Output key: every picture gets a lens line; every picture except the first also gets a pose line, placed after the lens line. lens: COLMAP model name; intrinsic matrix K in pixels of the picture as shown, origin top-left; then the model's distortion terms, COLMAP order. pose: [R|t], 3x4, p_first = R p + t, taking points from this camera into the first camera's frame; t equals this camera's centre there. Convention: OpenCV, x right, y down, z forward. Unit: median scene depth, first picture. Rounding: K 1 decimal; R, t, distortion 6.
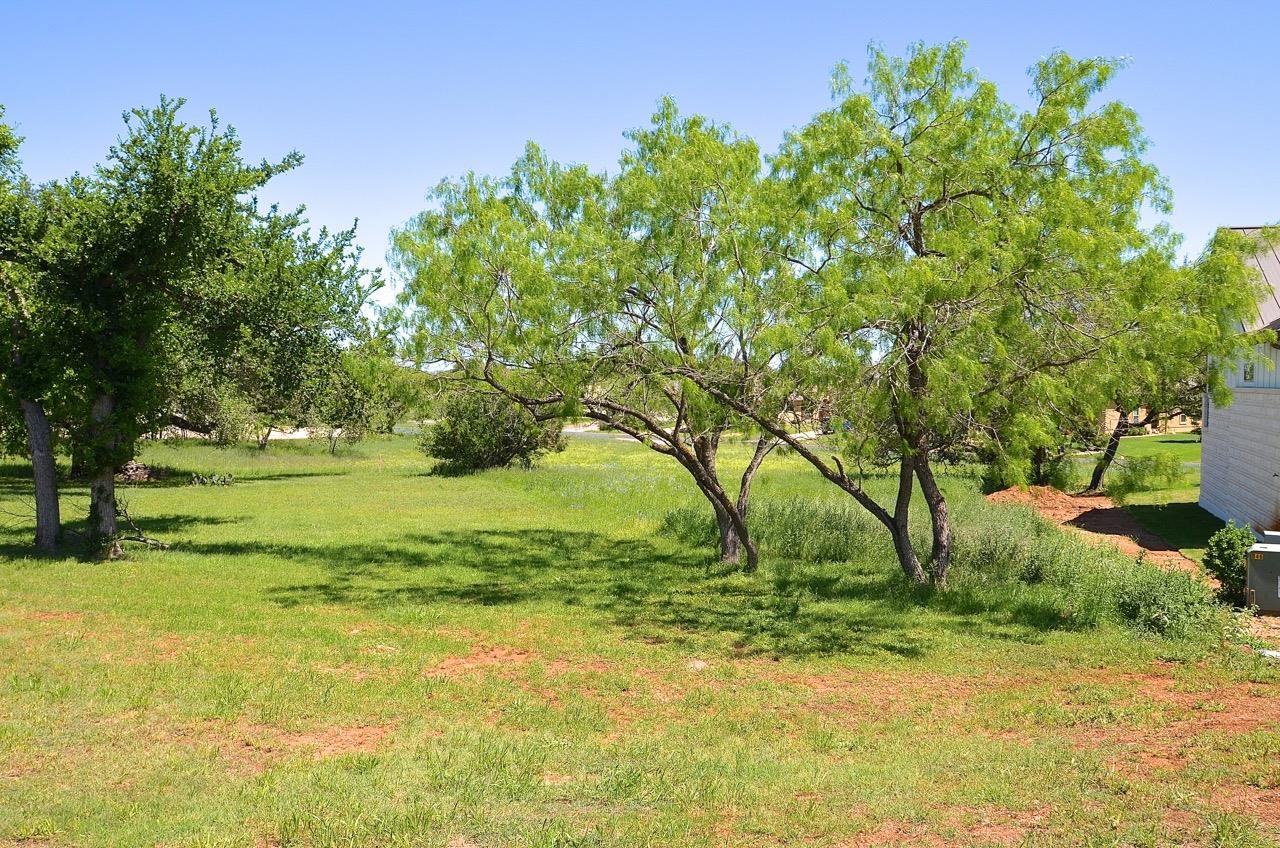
lens RADIAL K [[1026.4, 0, 639.7], [0, 1026.4, 424.4], [0, 0, 1]] dist [-0.002775, -0.000192]
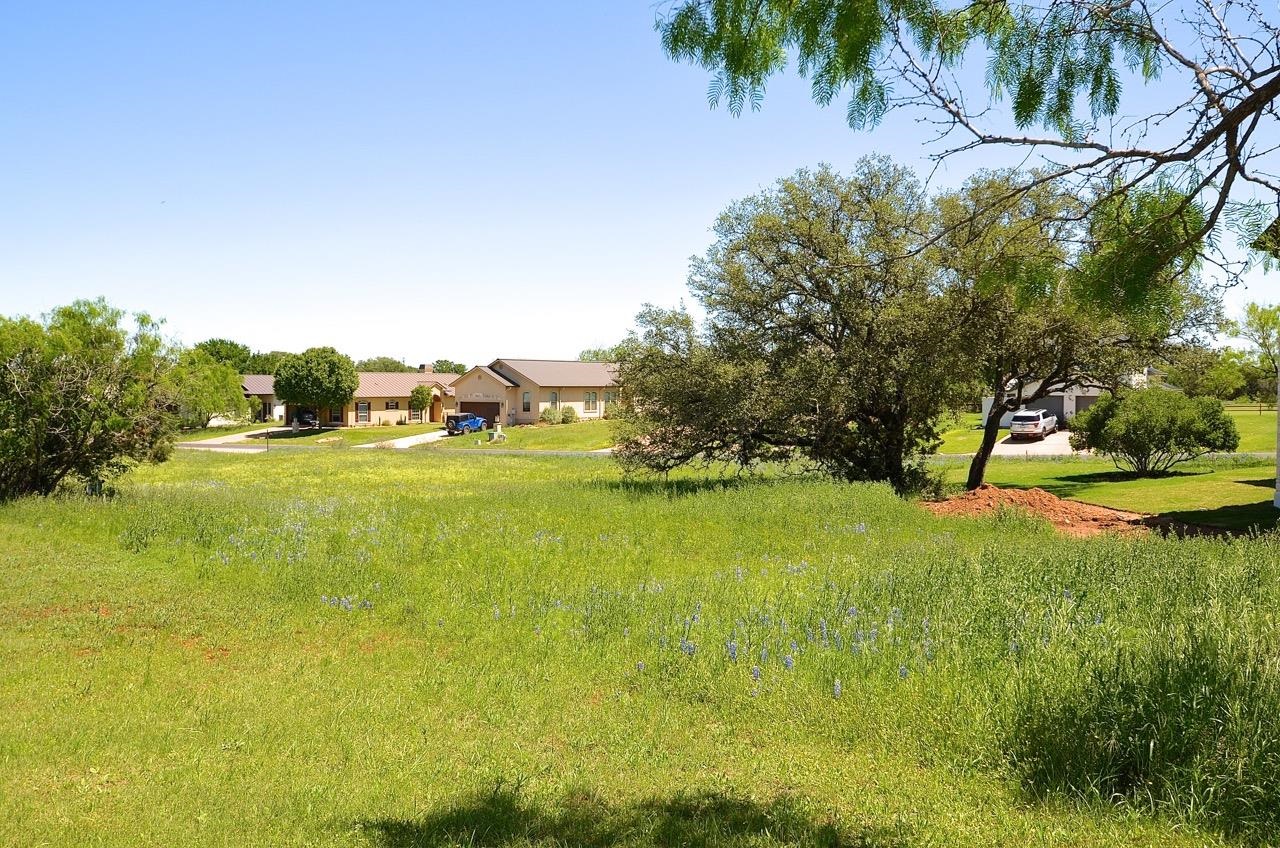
lens RADIAL K [[1080.5, 0, 641.0], [0, 1080.5, 423.1], [0, 0, 1]] dist [-0.053859, 0.000565]
pose [[0.913776, -0.016701, 0.405876, -0.074123], [0.019582, 0.999804, -0.002947, 0.012898], [-0.405747, 0.010640, 0.913923, 0.388634]]
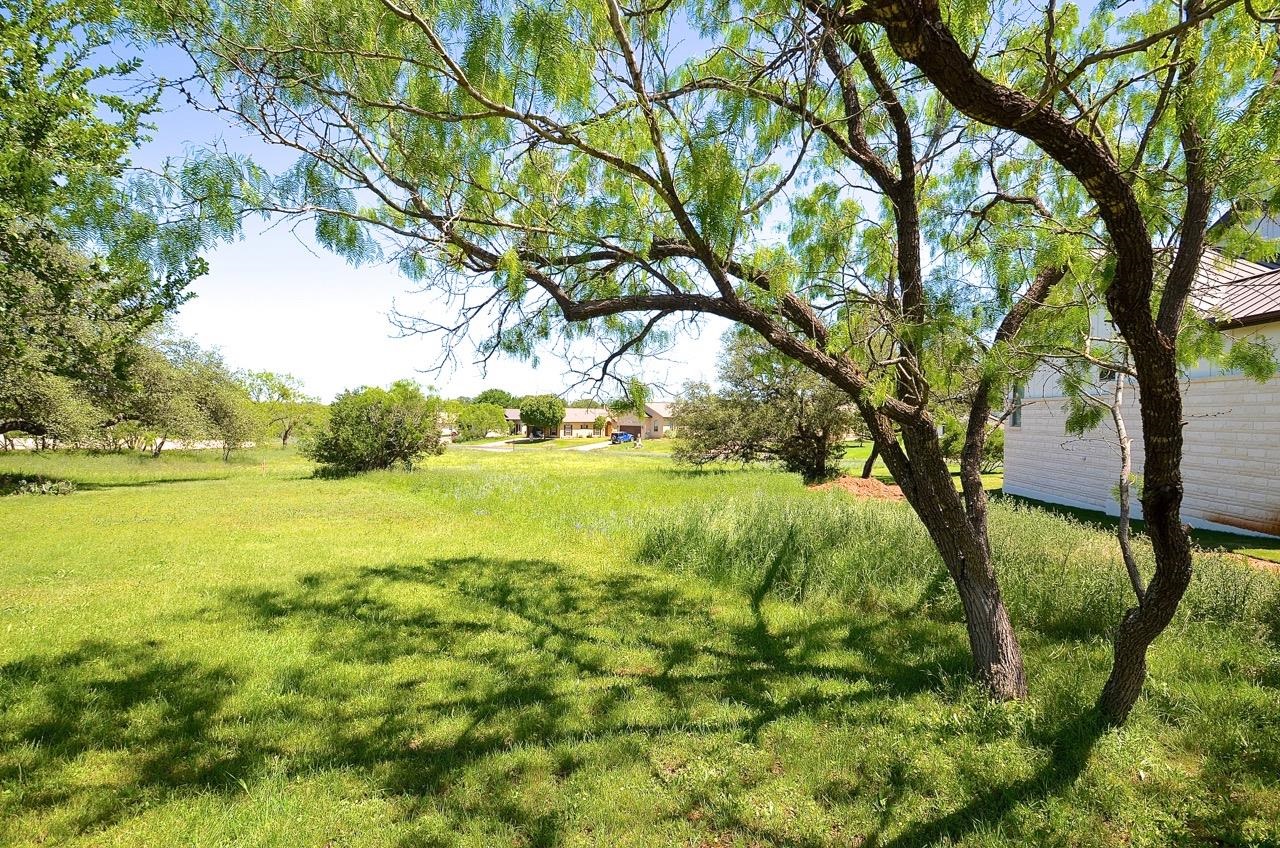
lens RADIAL K [[631.9, 0, 639.0], [0, 631.9, 419.0], [0, 0, 1]] dist [0.004238, 0.000114]
pose [[0.965695, 0.005545, 0.259619, -0.046535], [0.003434, 0.999412, -0.034120, 0.011624], [-0.259656, 0.033841, 0.965108, 0.276280]]
